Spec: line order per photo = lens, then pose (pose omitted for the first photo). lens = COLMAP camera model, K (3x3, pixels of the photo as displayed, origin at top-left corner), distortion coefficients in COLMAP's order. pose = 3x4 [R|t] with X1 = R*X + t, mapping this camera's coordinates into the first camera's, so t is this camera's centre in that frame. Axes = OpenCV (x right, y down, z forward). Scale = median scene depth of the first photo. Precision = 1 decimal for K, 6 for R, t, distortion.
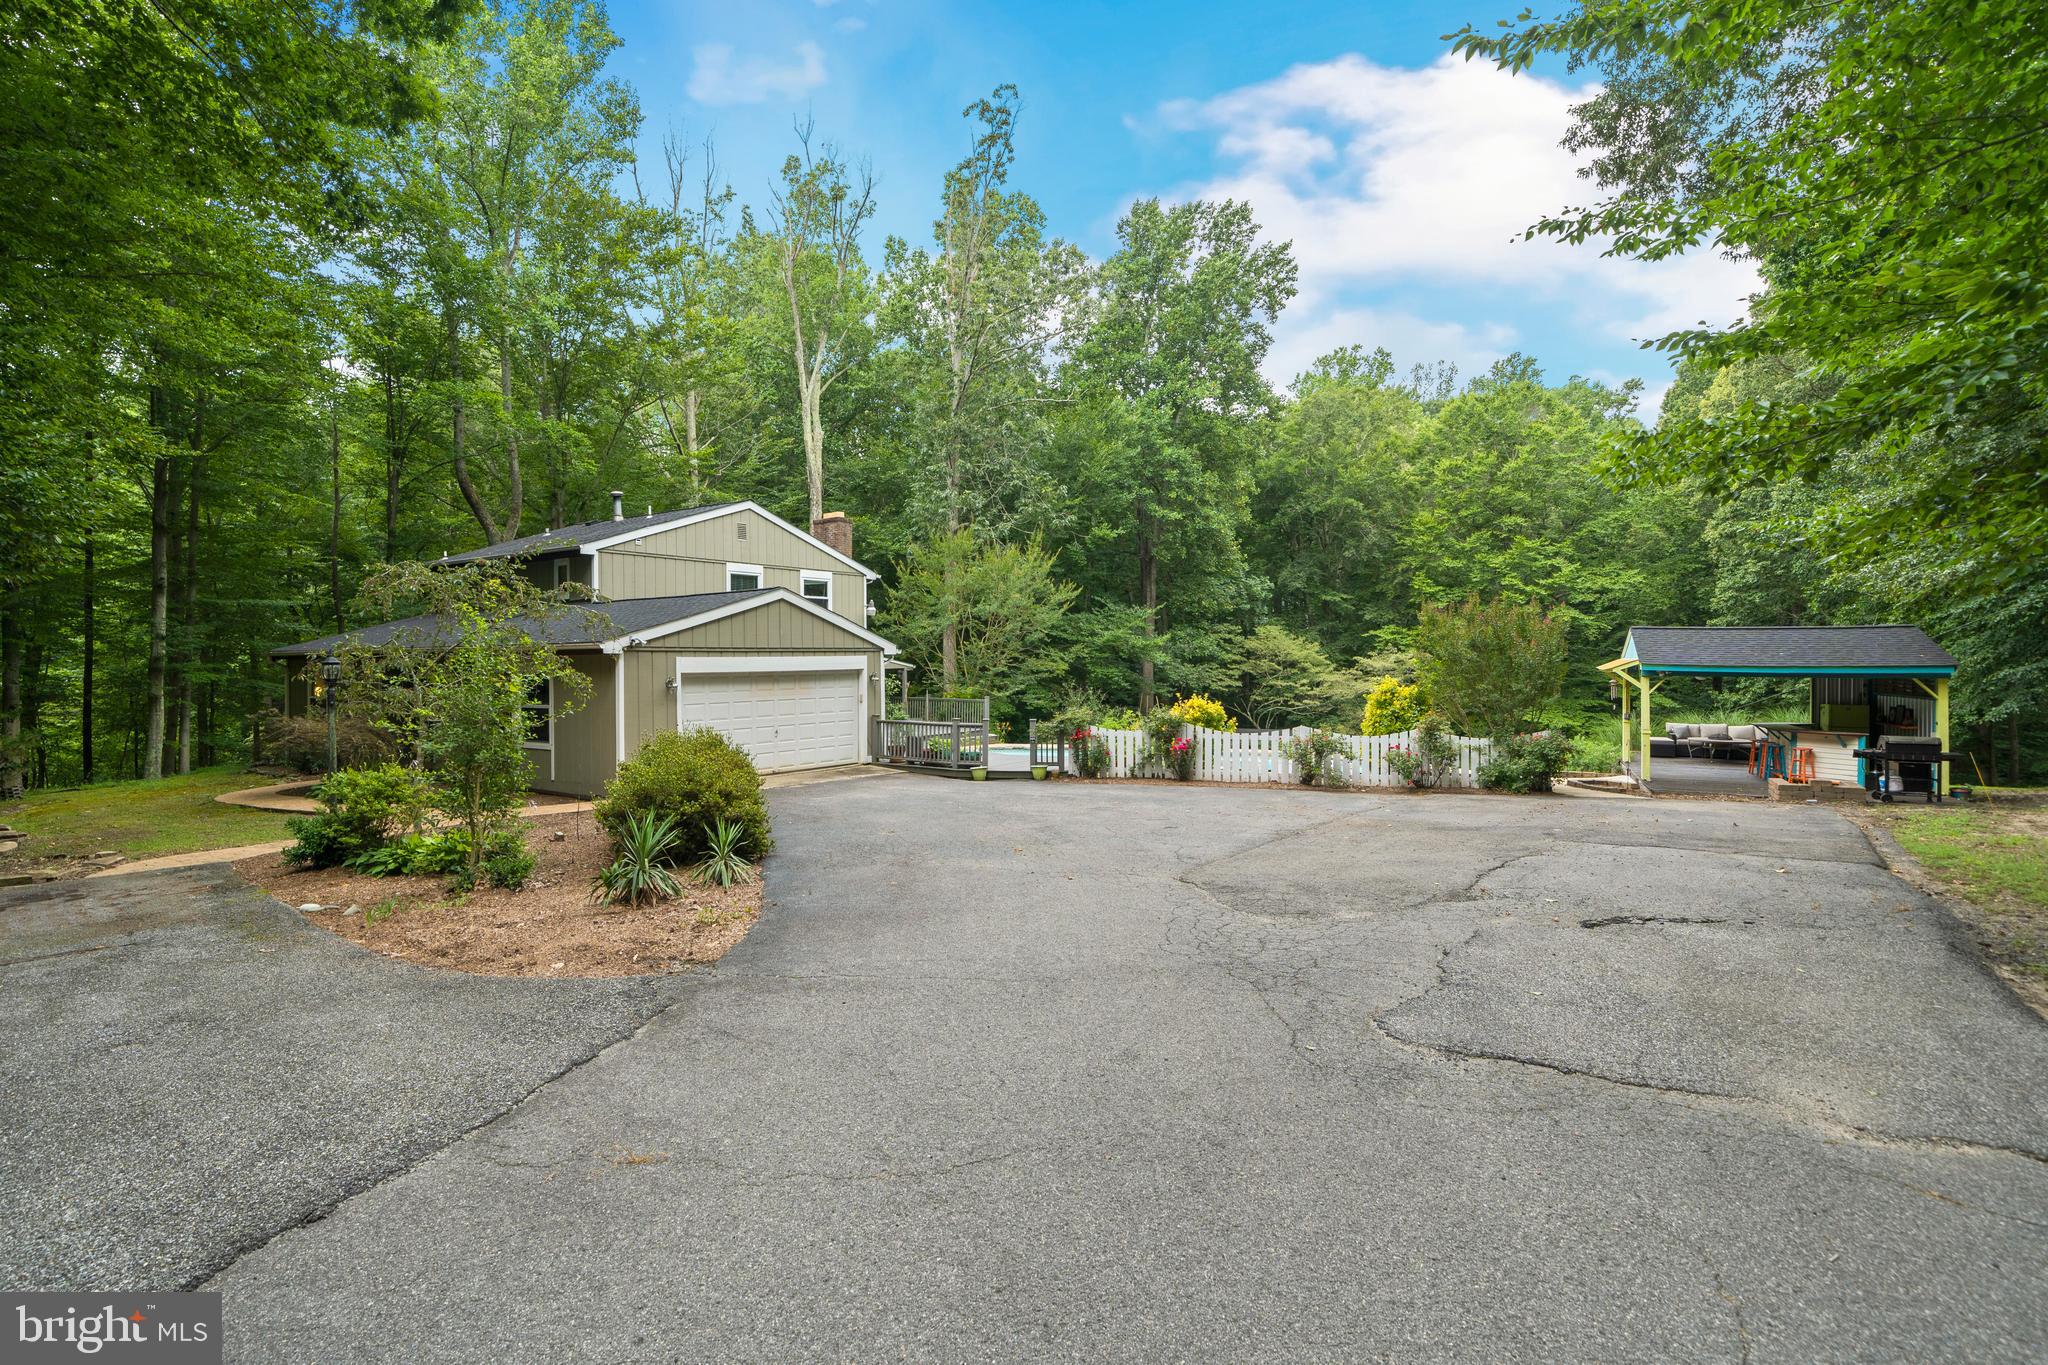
lens RADIAL K [[1027.8, 0, 1005.9], [0, 1027.8, 653.5], [0, 0, 1]] dist [-0.001621, -0.000671]
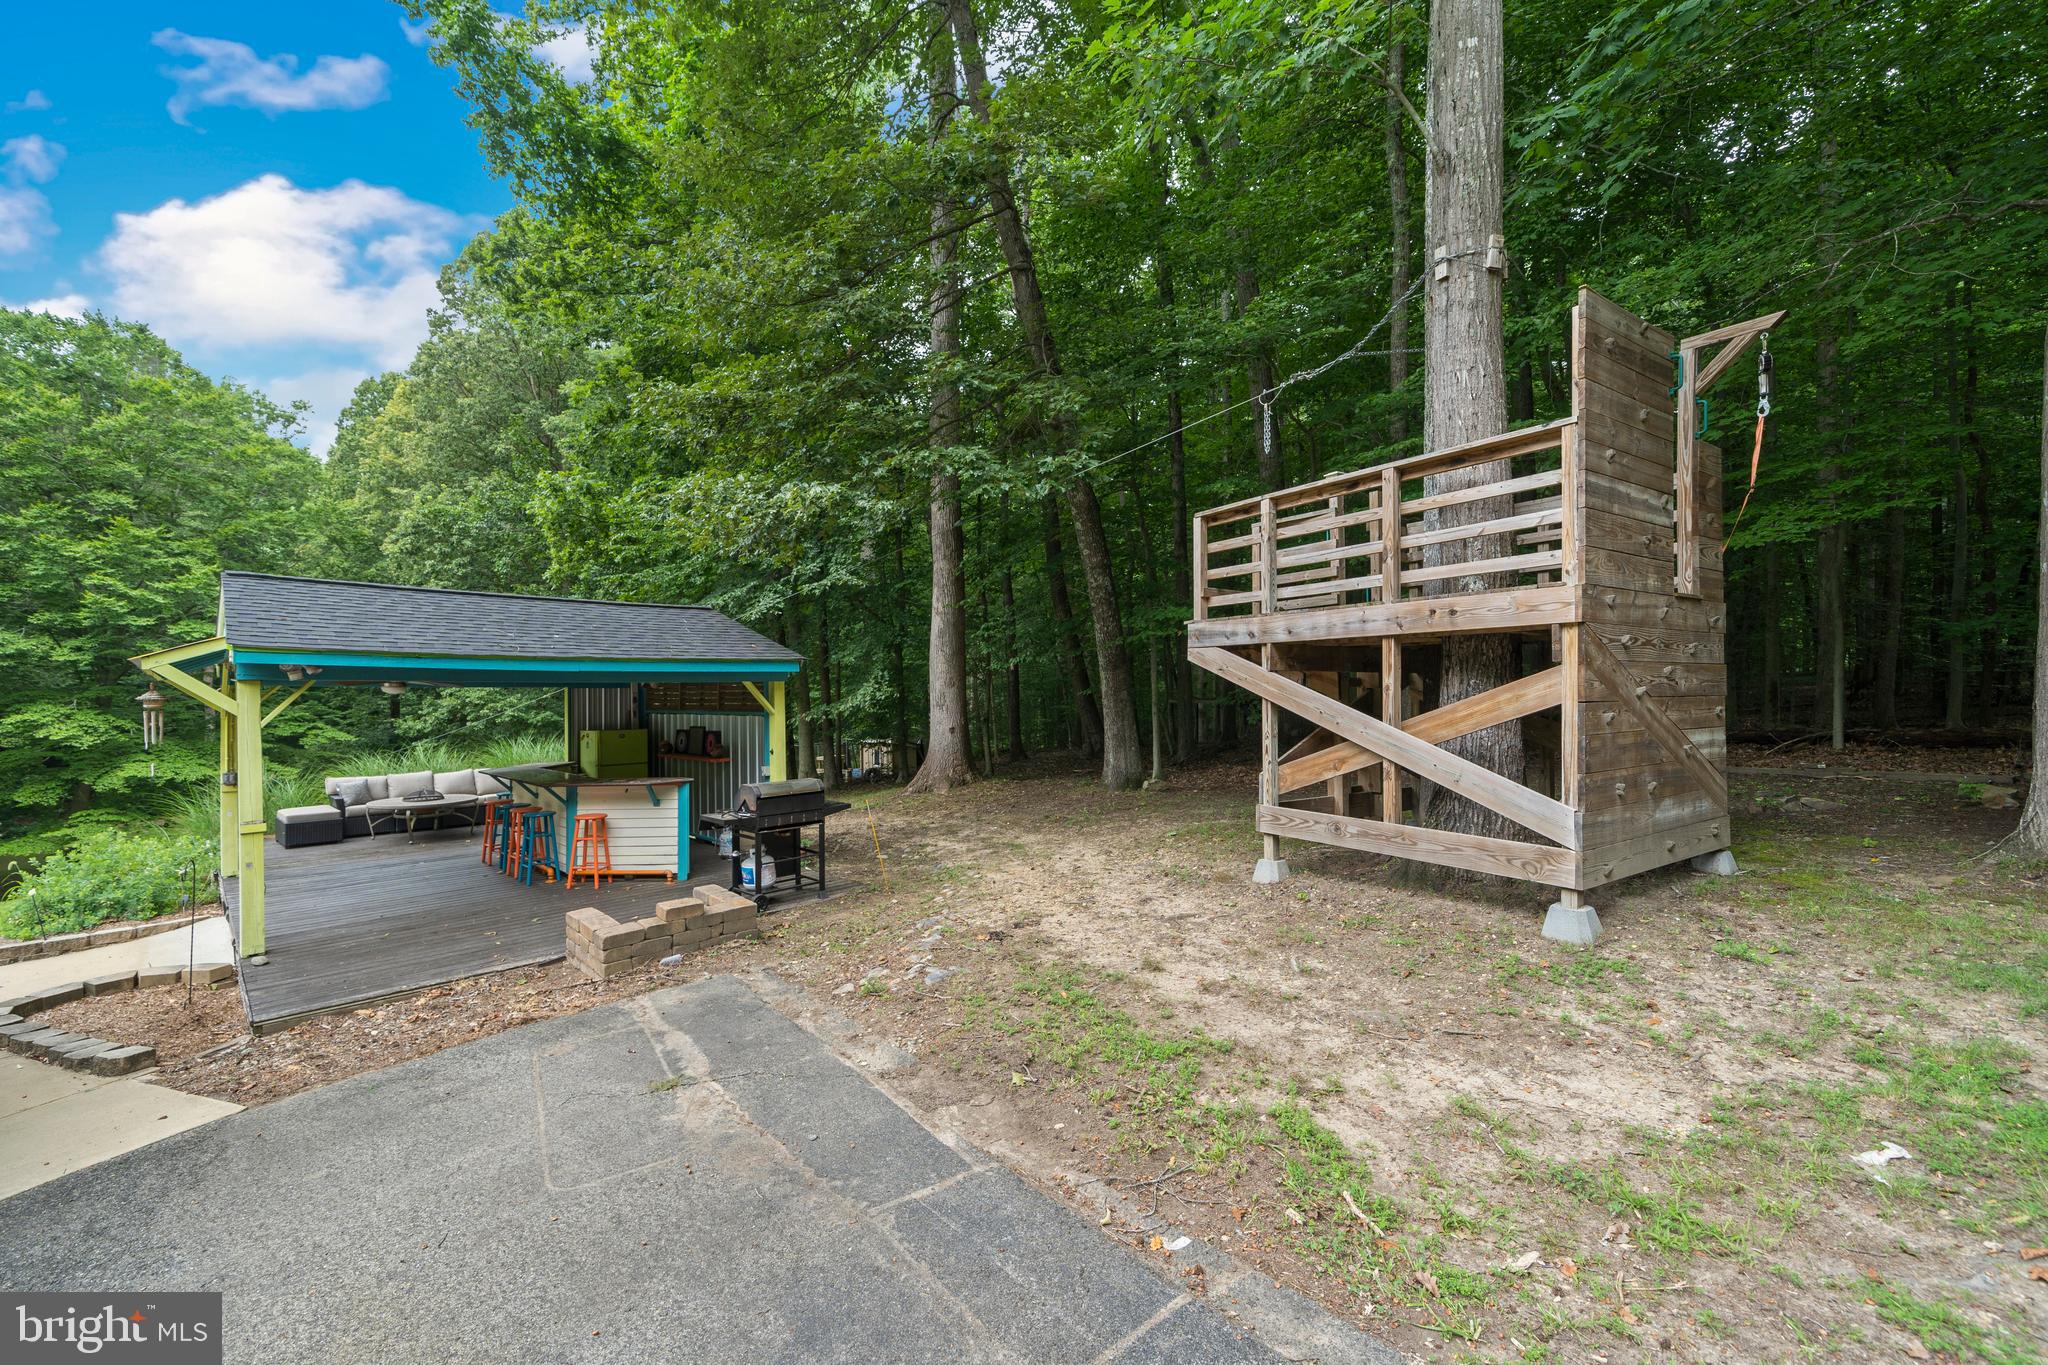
lens RADIAL K [[852.1, 0, 995.6], [0, 852.1, 688.9], [0, 0, 1]] dist [-0.001693, 0.000608]
pose [[0.340701, -0.004810, 0.940159, 0.341795], [0.010270, 0.999946, 0.001395, 0.022403], [-0.940116, 0.009180, 0.340732, 0.514090]]
